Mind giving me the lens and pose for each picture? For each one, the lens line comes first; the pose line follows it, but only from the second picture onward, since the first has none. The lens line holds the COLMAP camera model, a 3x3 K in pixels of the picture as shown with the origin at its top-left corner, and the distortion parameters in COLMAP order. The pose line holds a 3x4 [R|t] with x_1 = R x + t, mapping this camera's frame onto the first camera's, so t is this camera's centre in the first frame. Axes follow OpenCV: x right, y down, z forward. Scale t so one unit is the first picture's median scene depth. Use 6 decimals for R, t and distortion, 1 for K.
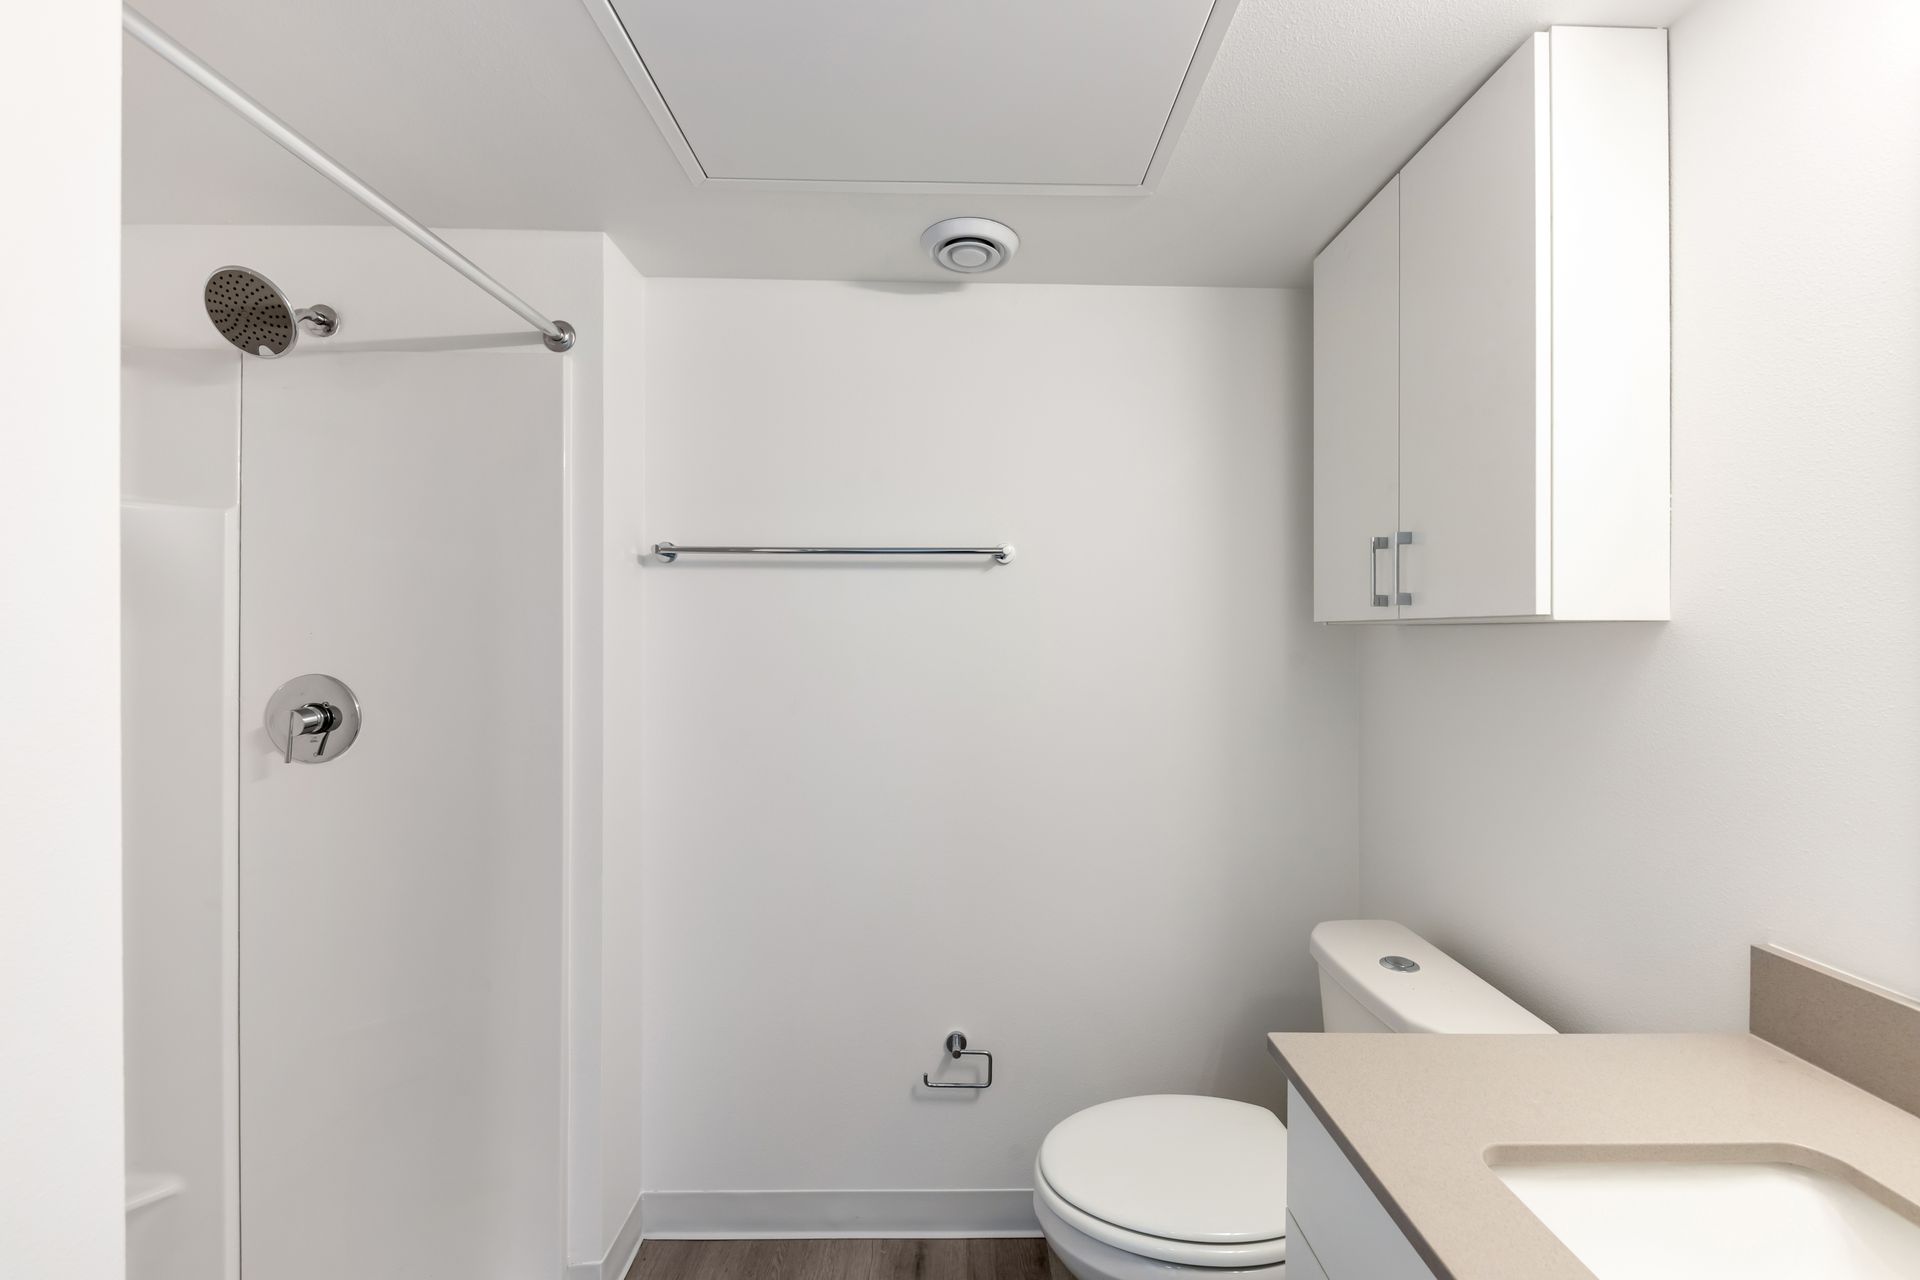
lens RADIAL K [[805.8, 0, 958.0], [0, 805.8, 641.9], [0, 0, 1]] dist [-0.003418, -0.003486]
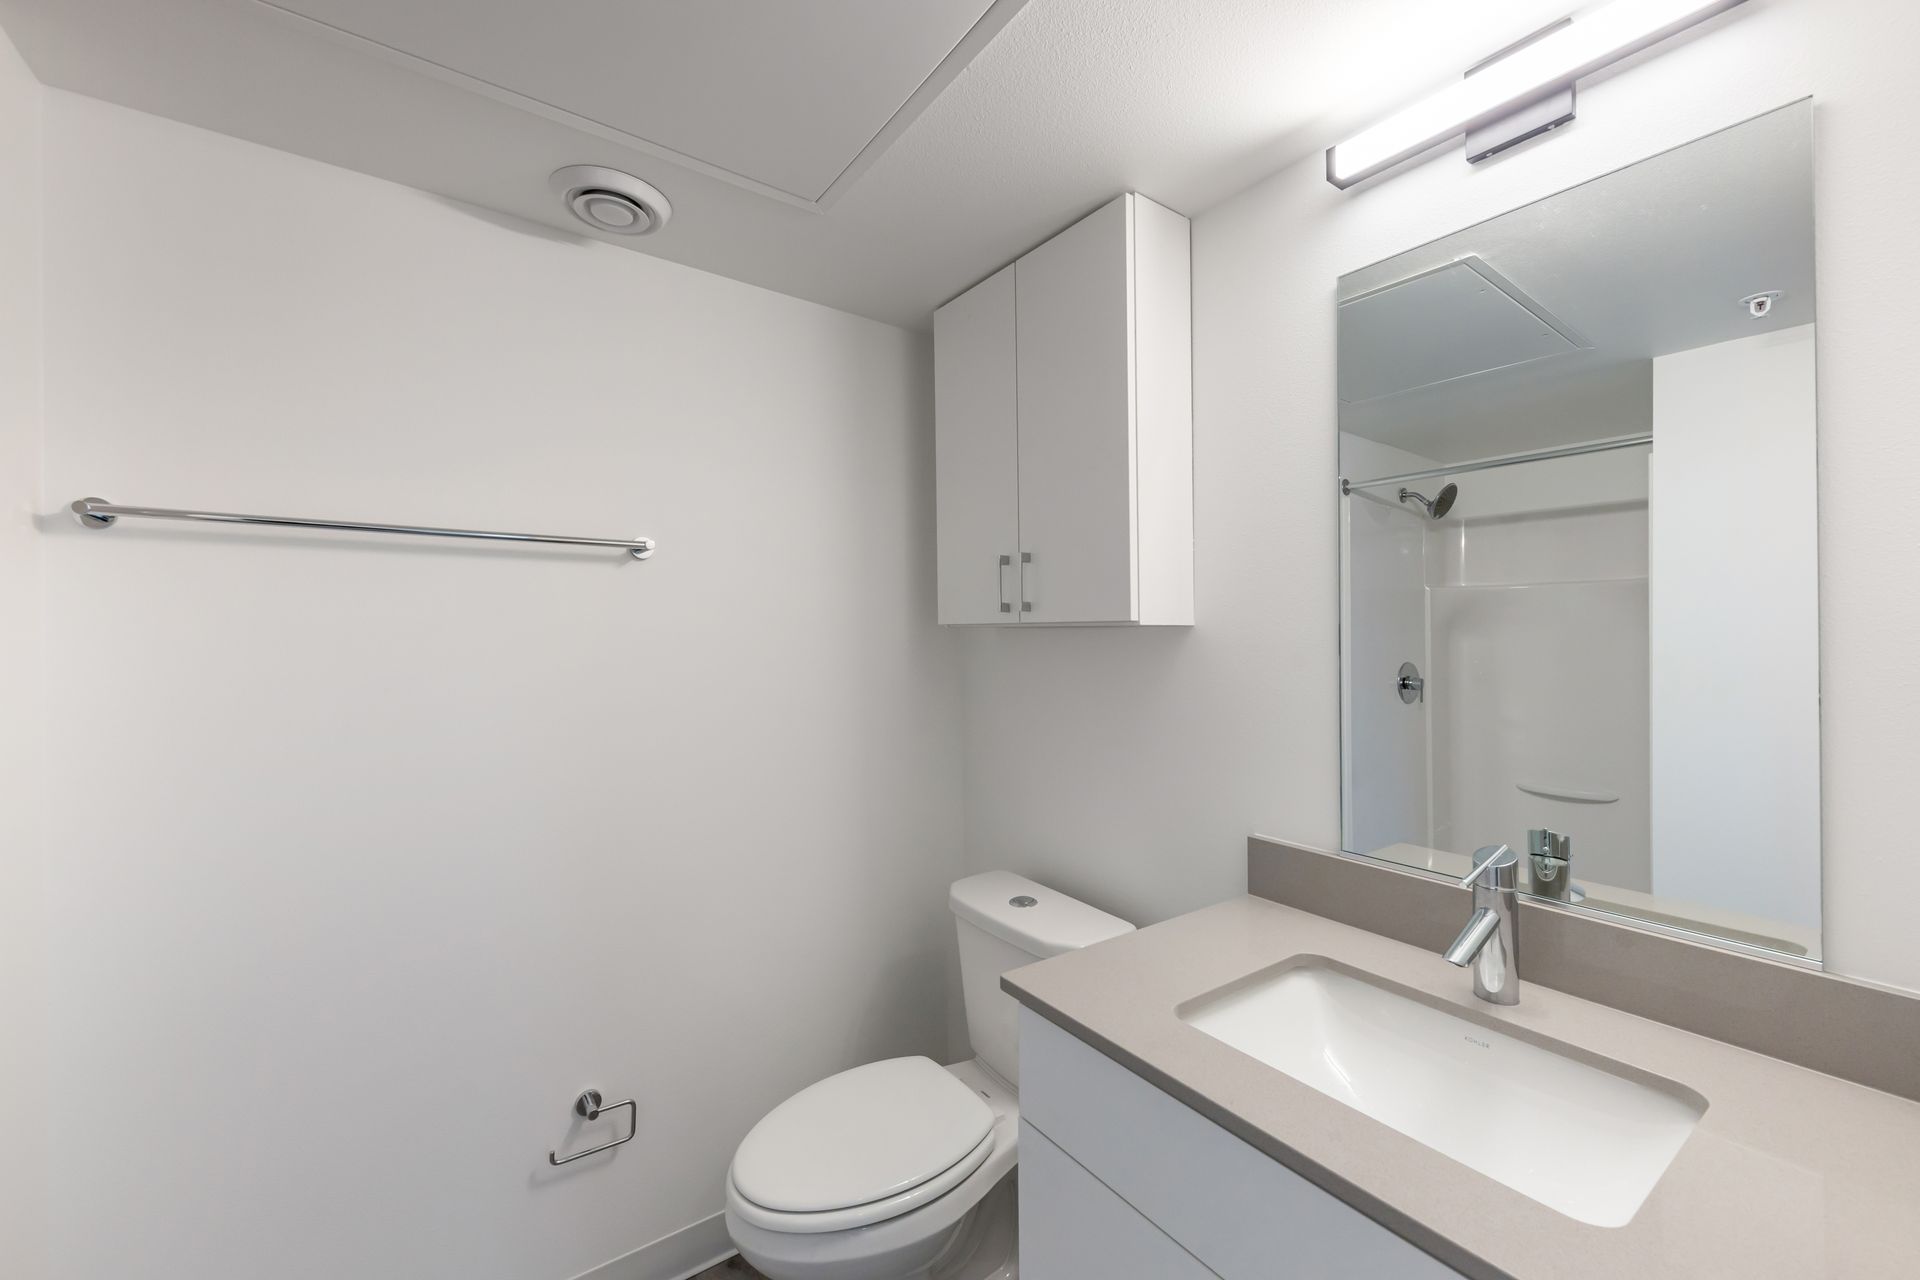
lens RADIAL K [[805.8, 0, 956.1], [0, 805.8, 638.3], [0, 0, 1]] dist [-0.003418, -0.003486]
pose [[0.792705, -0.005210, 0.609584, -0.227810], [0.008981, 0.999955, -0.003133, -0.001218], [-0.609540, 0.007958, 0.792716, 0.063277]]
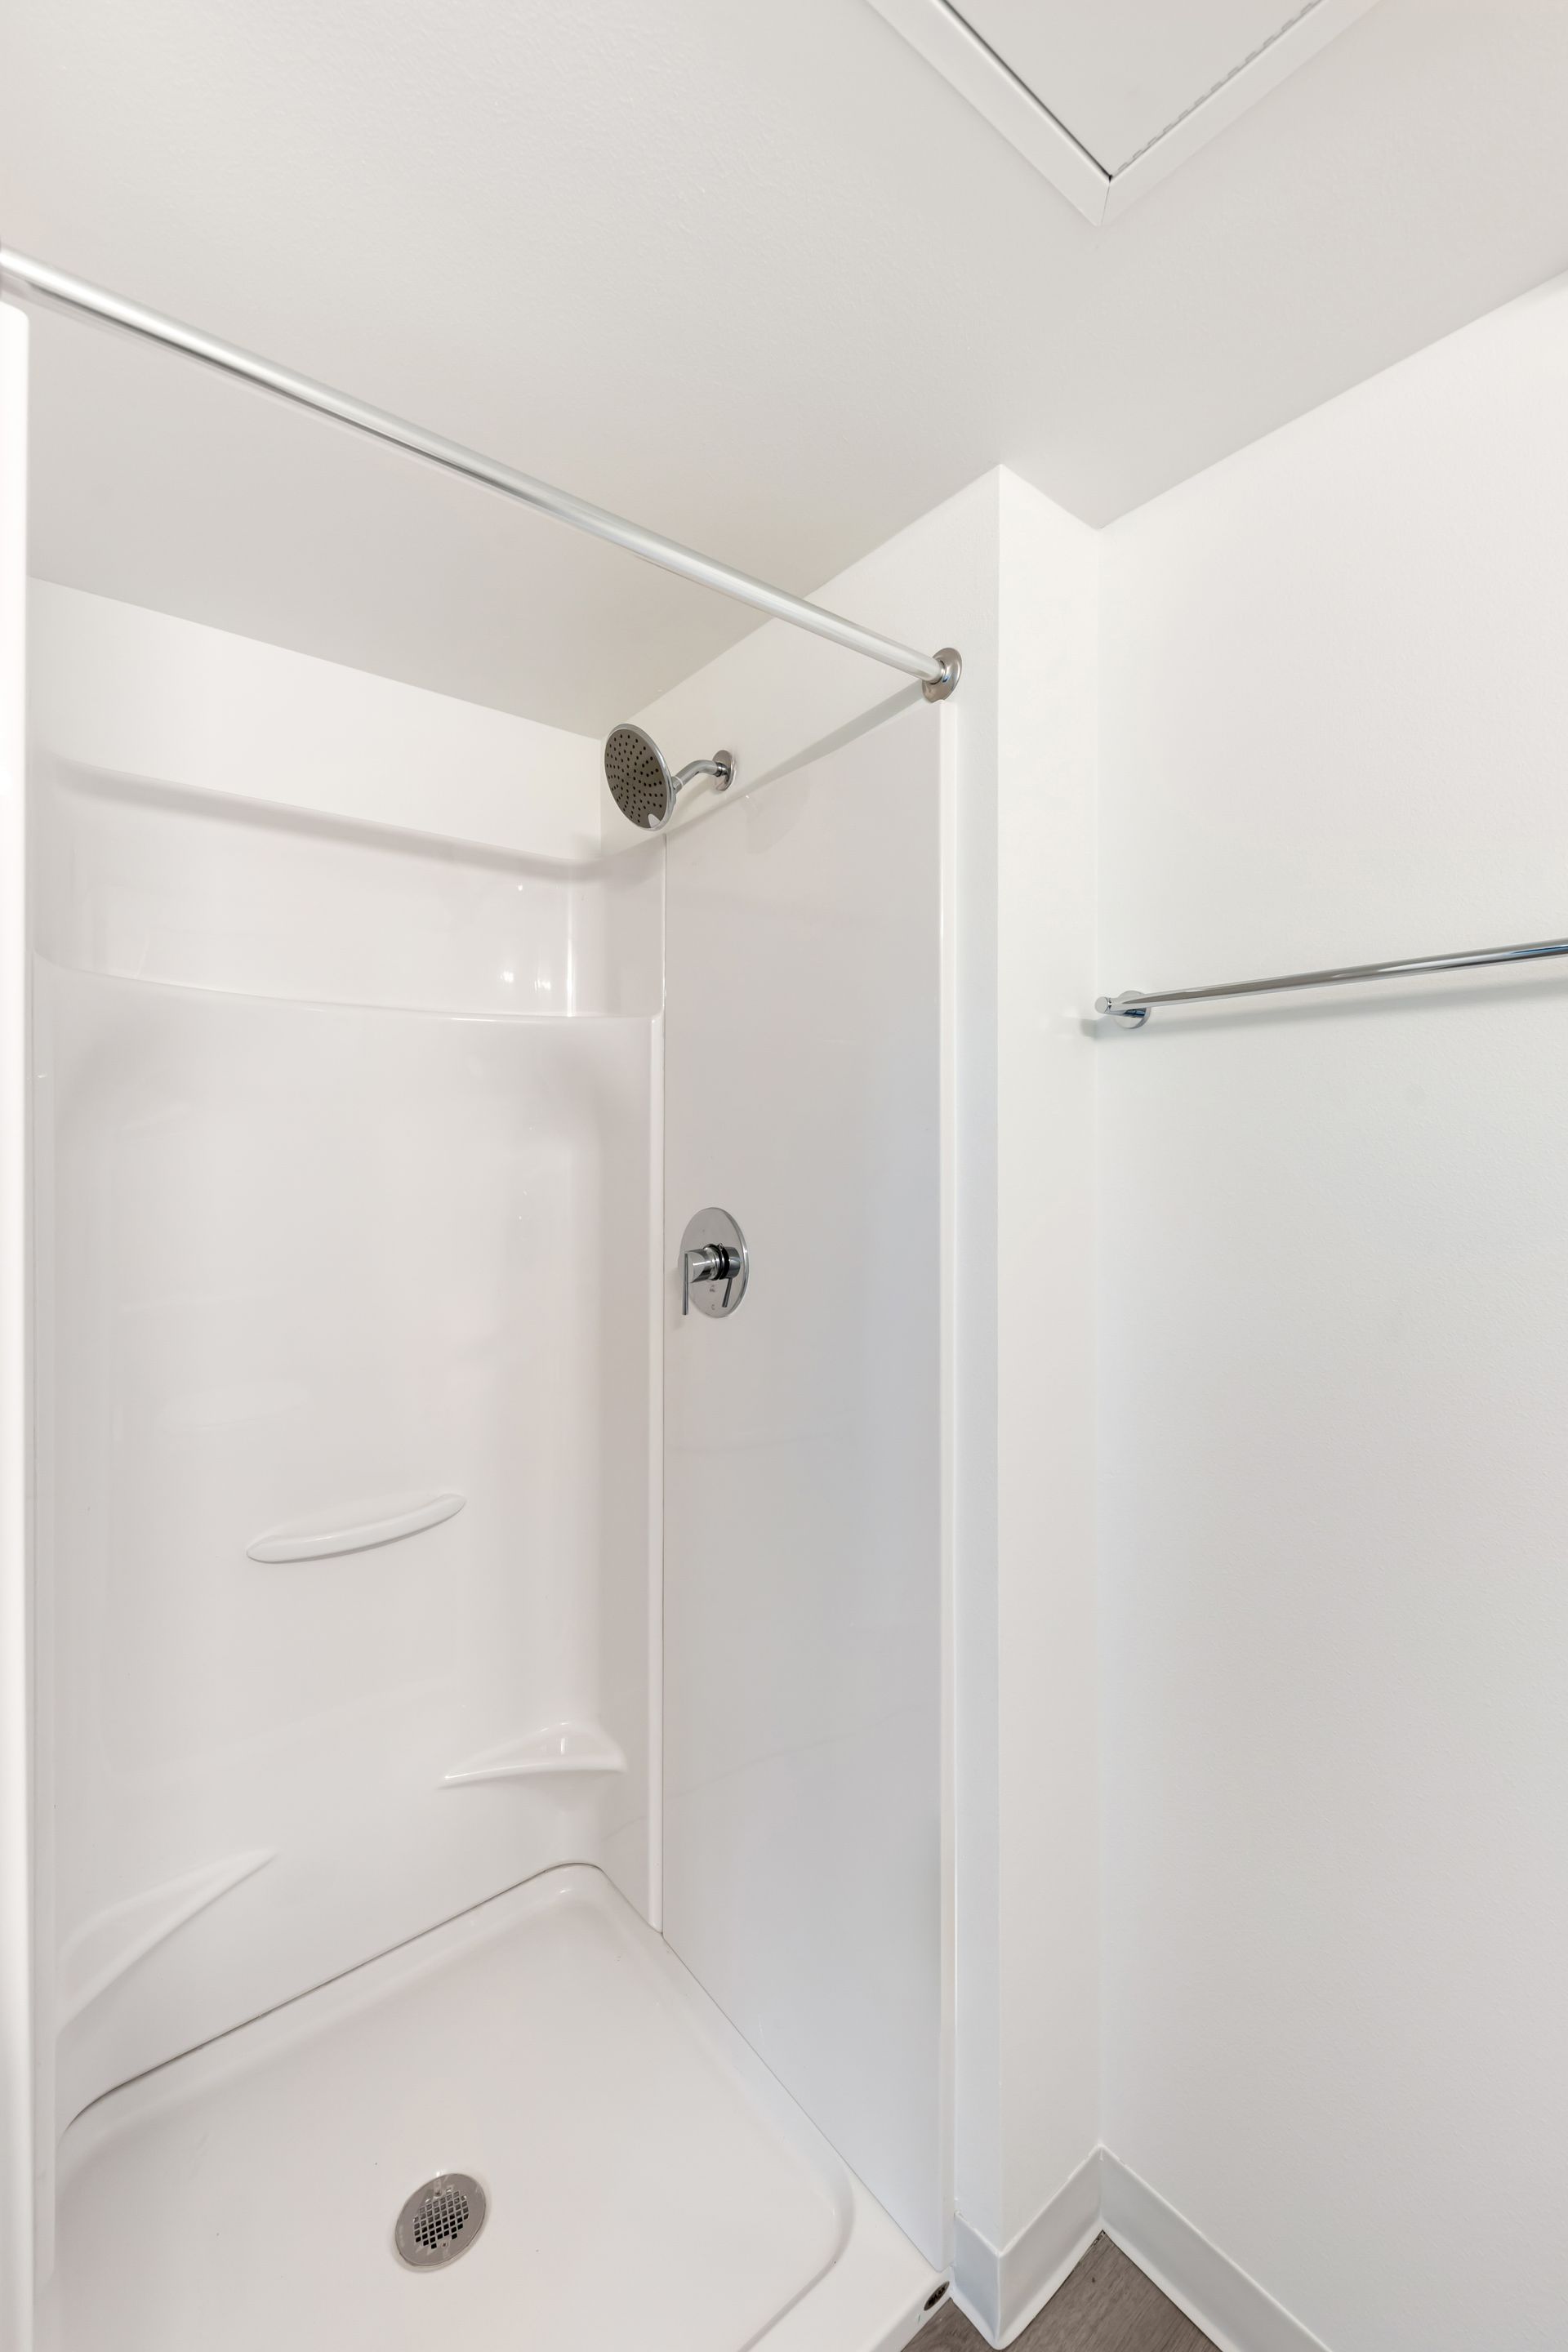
lens RADIAL K [[987.1, 0, 736.4], [0, 987.1, 1140.0], [0, 0, 1]] dist [-0.003418, -0.003486]
pose [[0.619859, -0.010298, -0.784645, -0.005906], [-0.003081, 0.999874, -0.015557, -0.013098], [0.784707, 0.012061, 0.619750, 0.428589]]
